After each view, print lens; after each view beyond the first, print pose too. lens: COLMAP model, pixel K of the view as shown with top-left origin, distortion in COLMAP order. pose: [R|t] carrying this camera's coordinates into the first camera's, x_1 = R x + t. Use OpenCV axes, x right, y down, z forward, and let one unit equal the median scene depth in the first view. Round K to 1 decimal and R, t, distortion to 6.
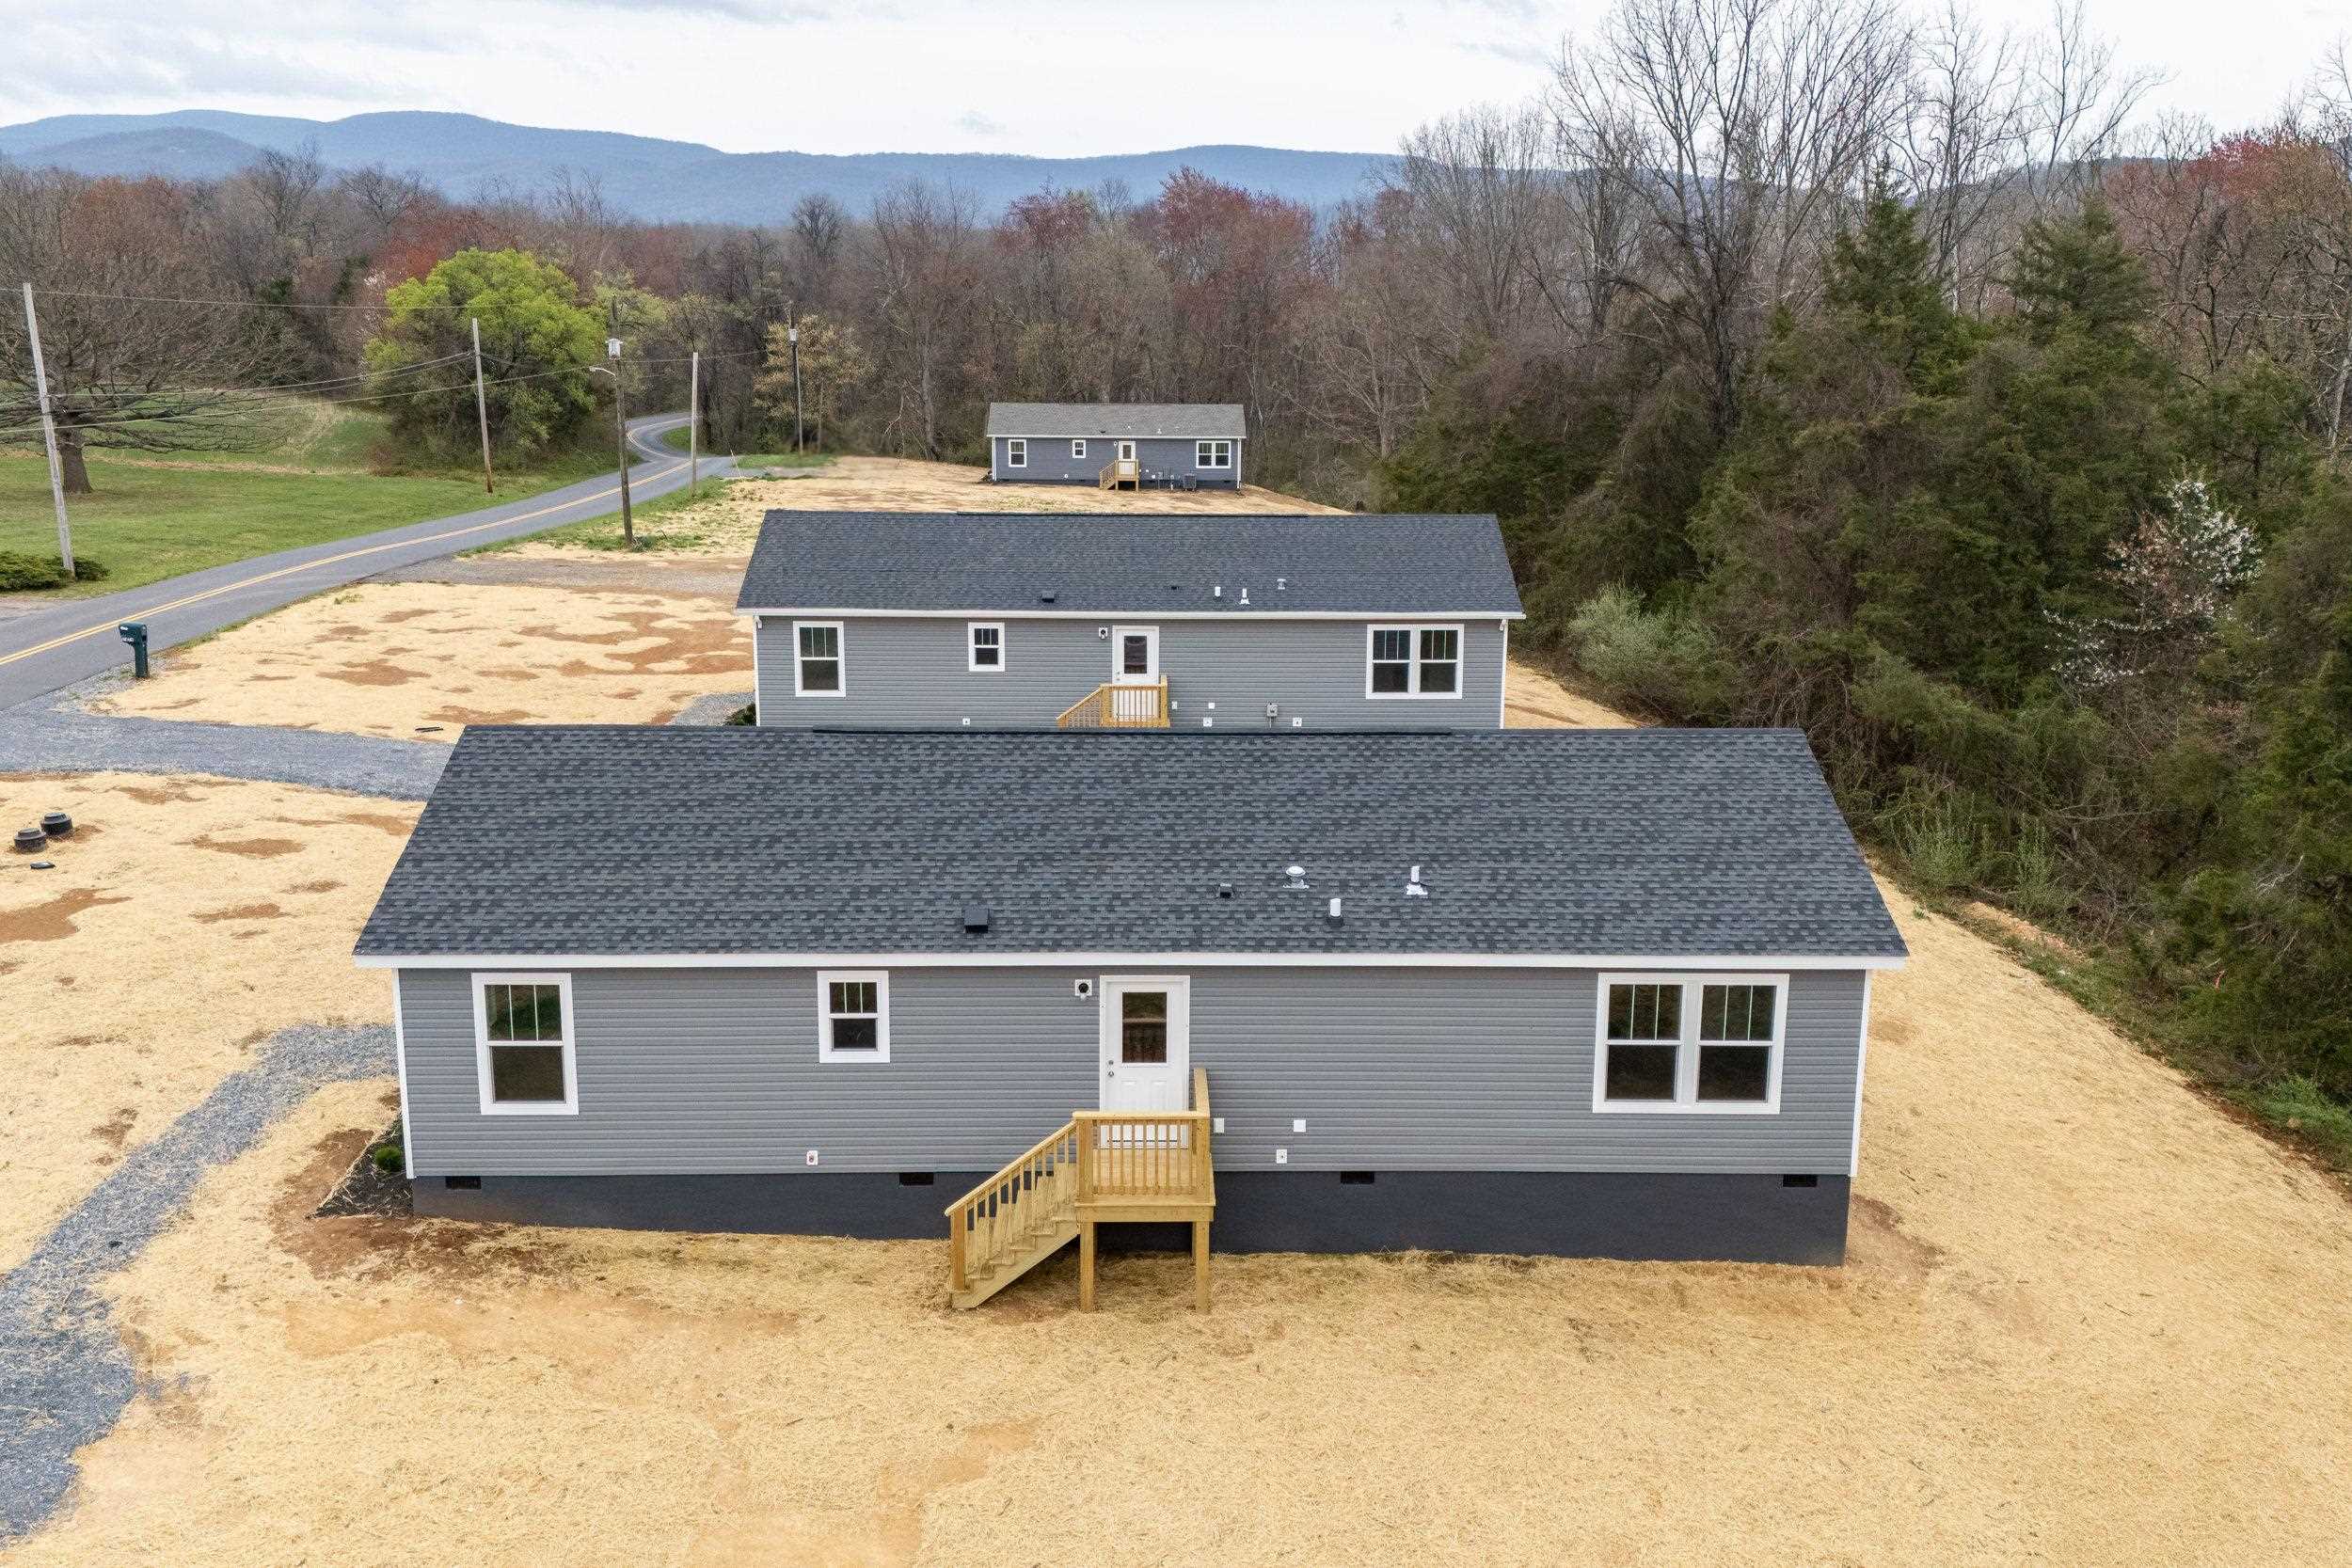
lens RADIAL K [[2032.7, 0, 1180.0], [0, 2032.7, 786.6], [0, 0, 1]] dist [0.095883, -0.114514]
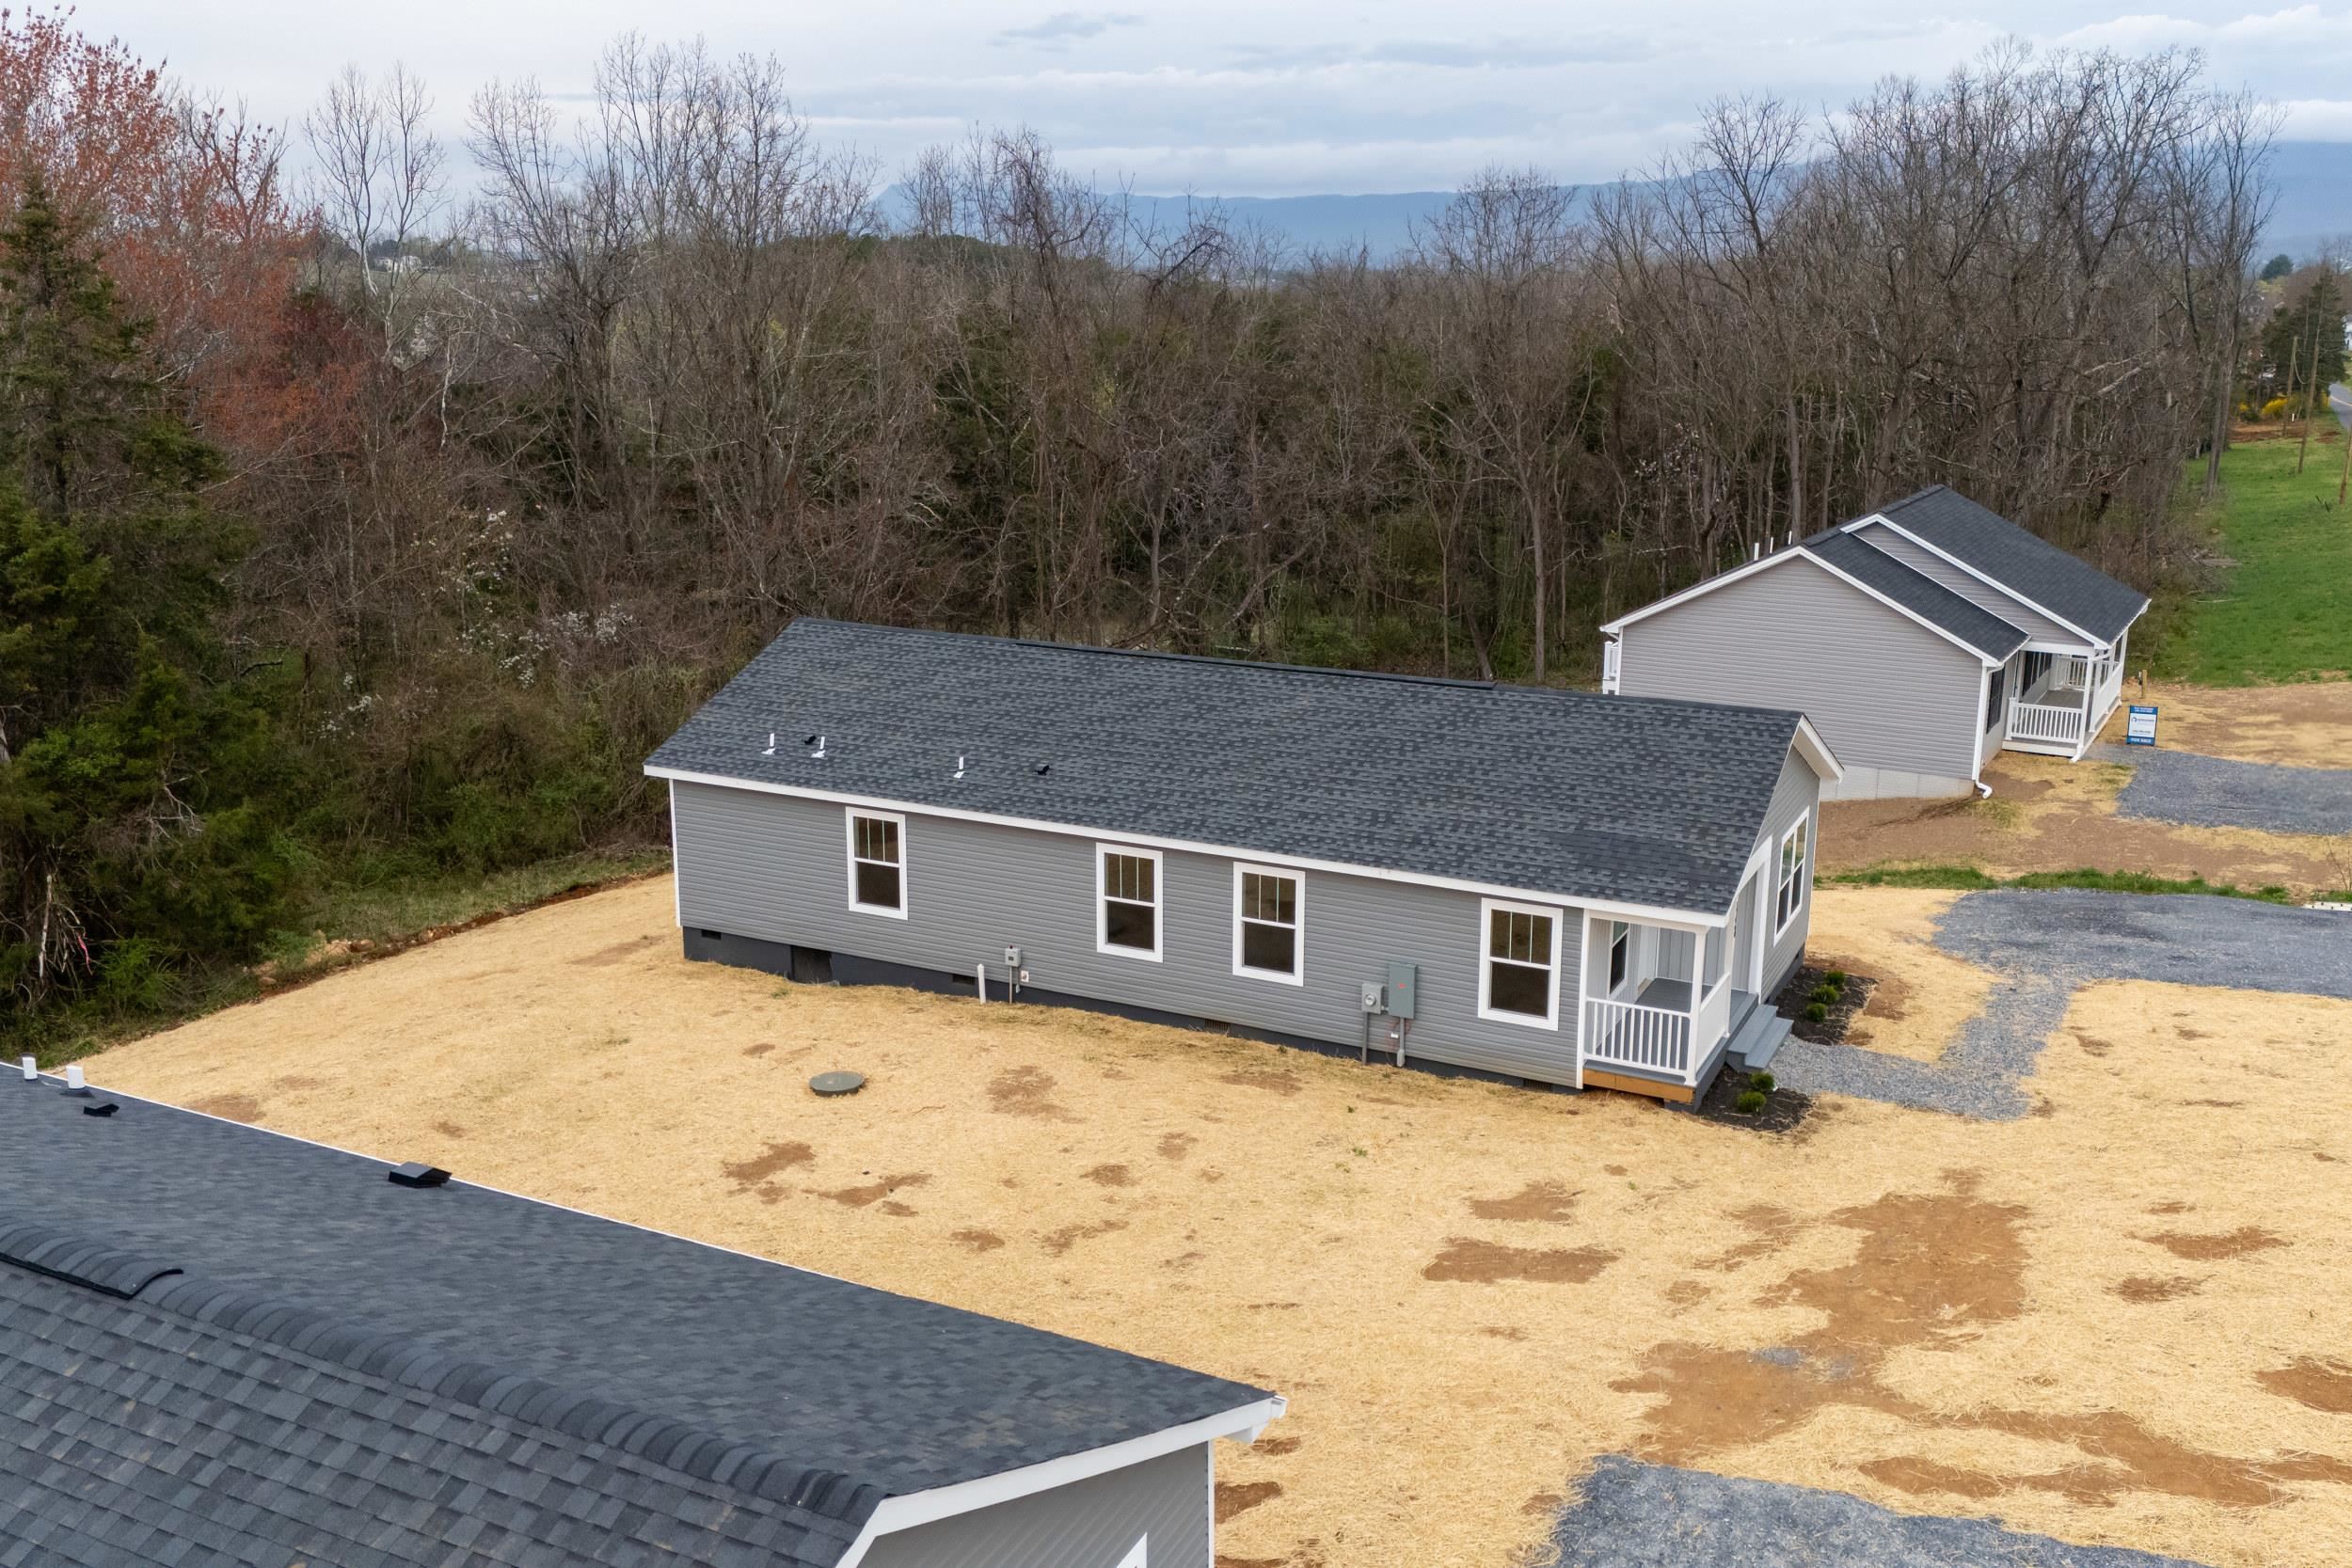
lens RADIAL K [[2032.7, 0, 1181.2], [0, 2032.7, 788.0], [0, 0, 1]] dist [0.095883, -0.114514]
pose [[-0.884950, -0.122728, 0.449222, -0.612832], [0.092027, 0.899536, 0.427044, -0.542479], [-0.456502, 0.419253, -0.784750, 2.252988]]
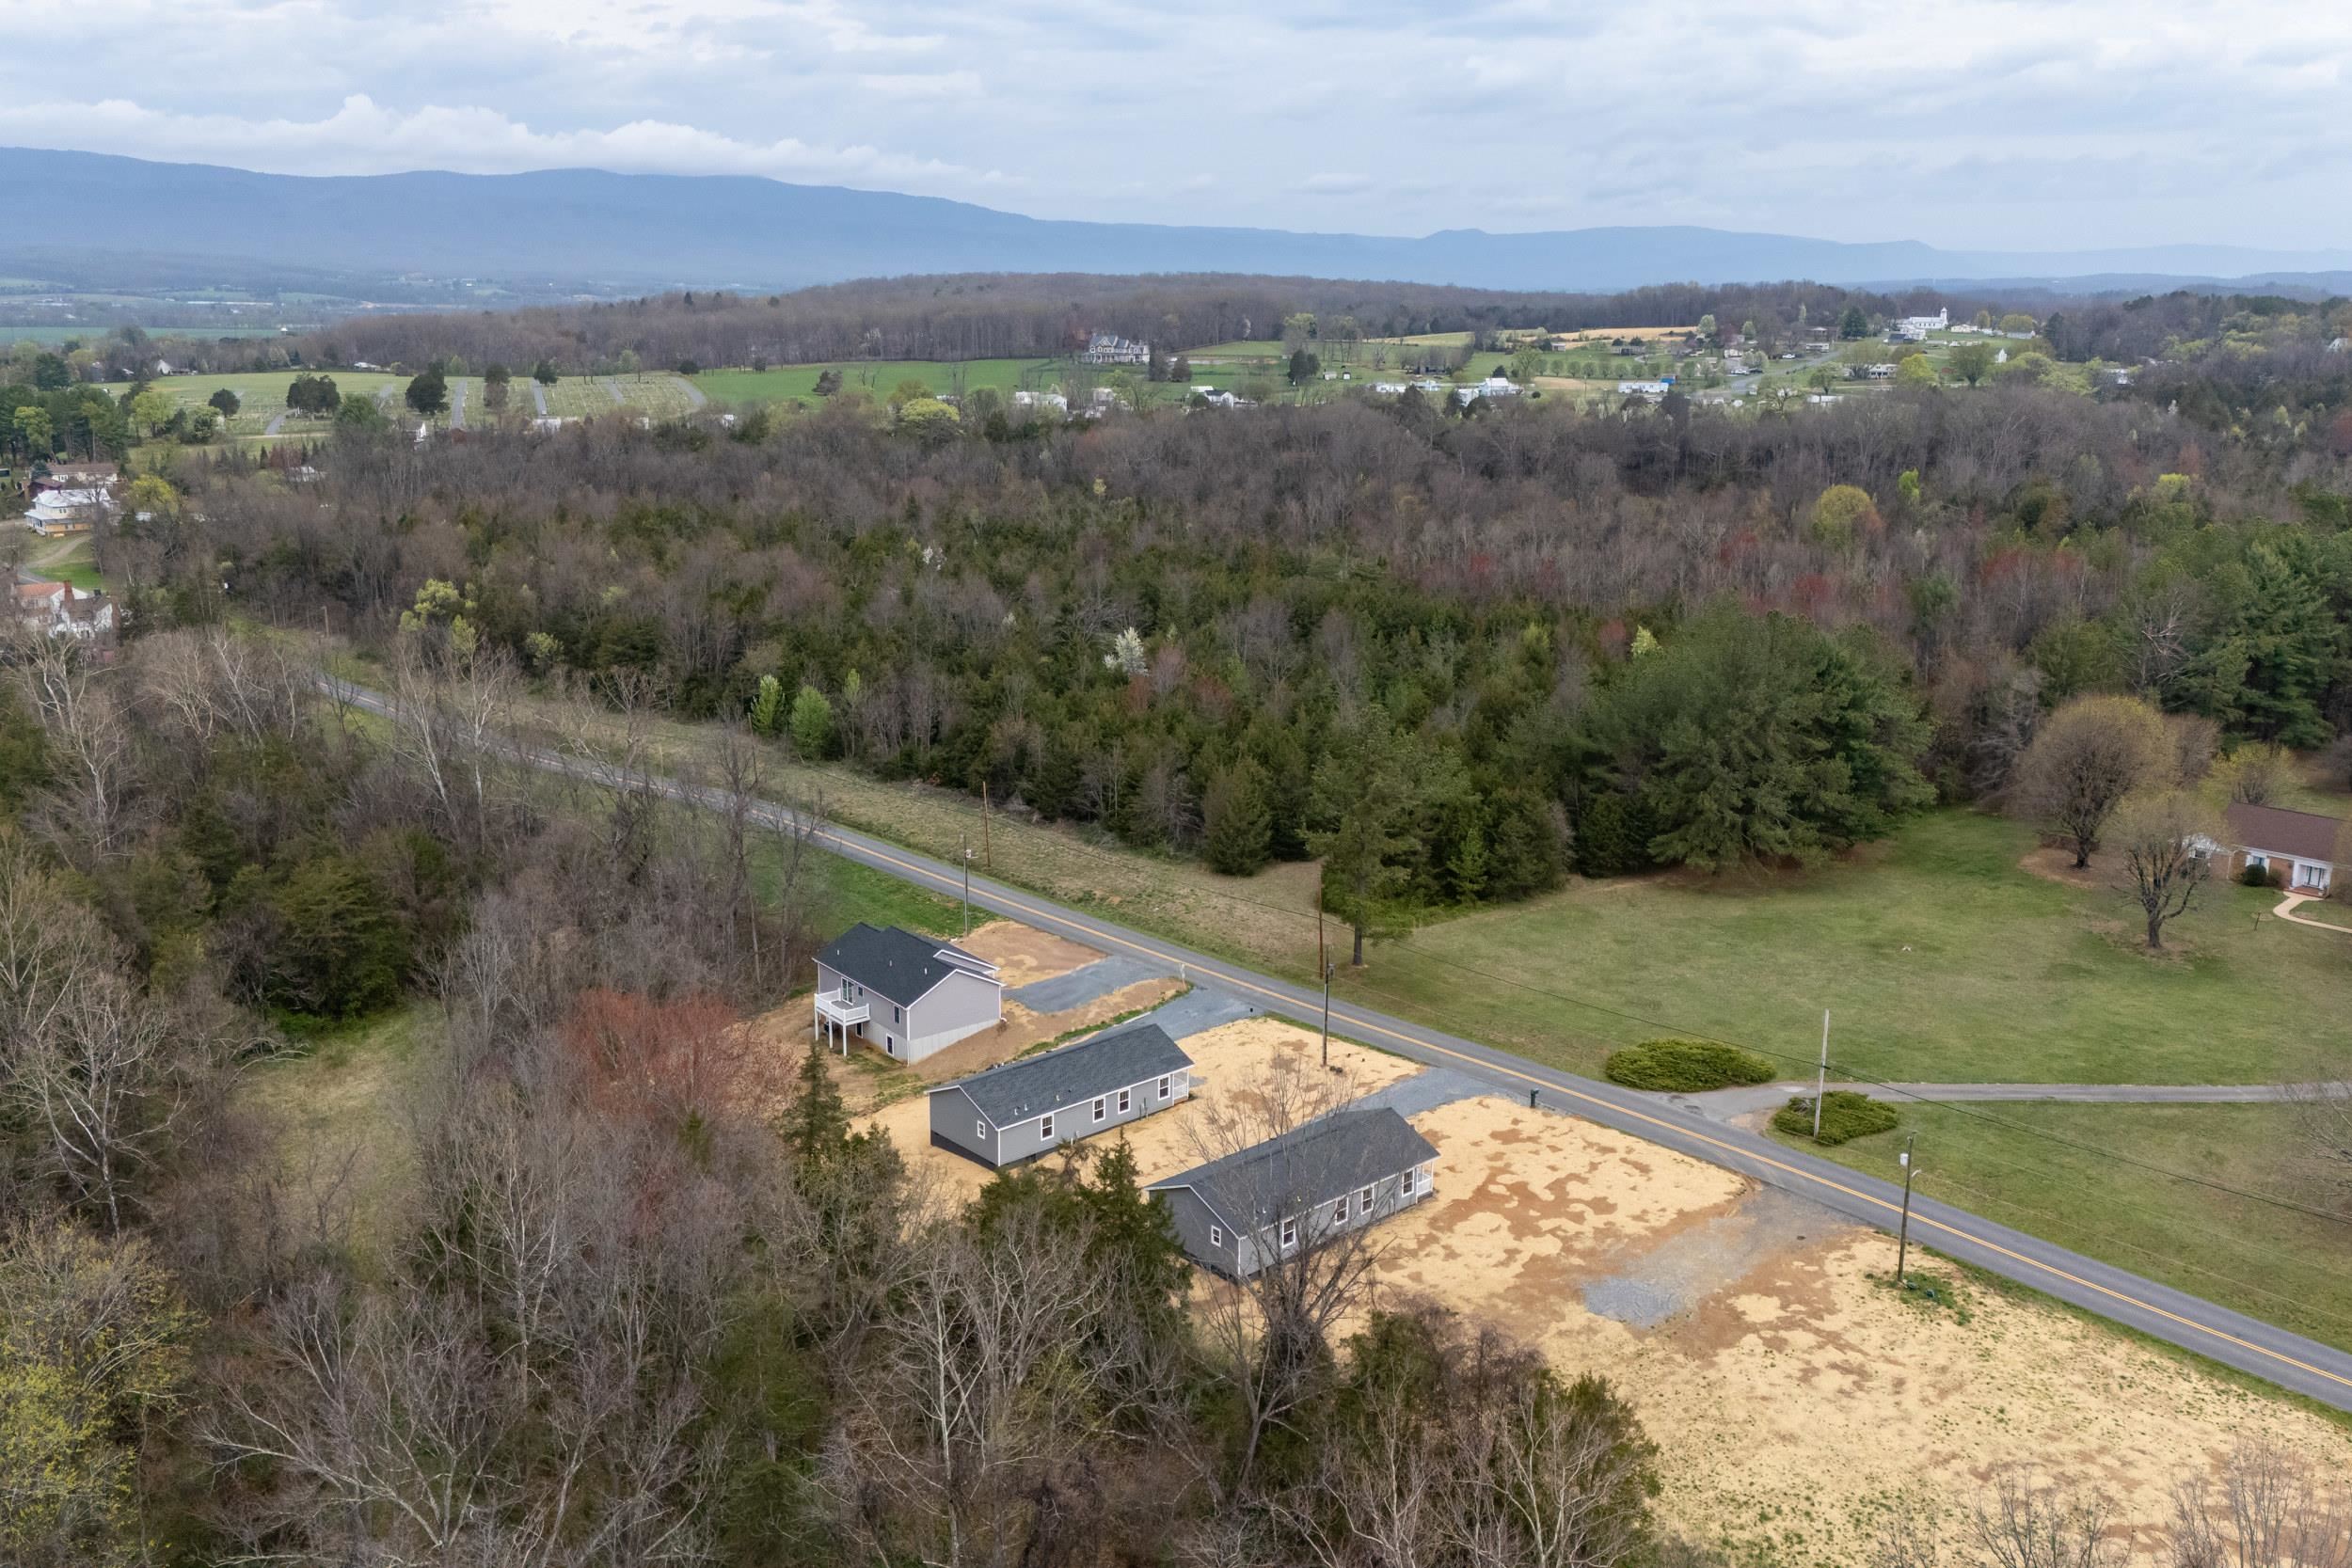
lens RADIAL K [[2032.7, 0, 1166.1], [0, 2032.7, 781.4], [0, 0, 1]] dist [0.095883, -0.114514]
pose [[-0.763284, 0.147322, -0.629042, 3.378527], [-0.147956, 0.907918, 0.392167, -3.139532], [0.628893, 0.392405, -0.671202, 5.011174]]
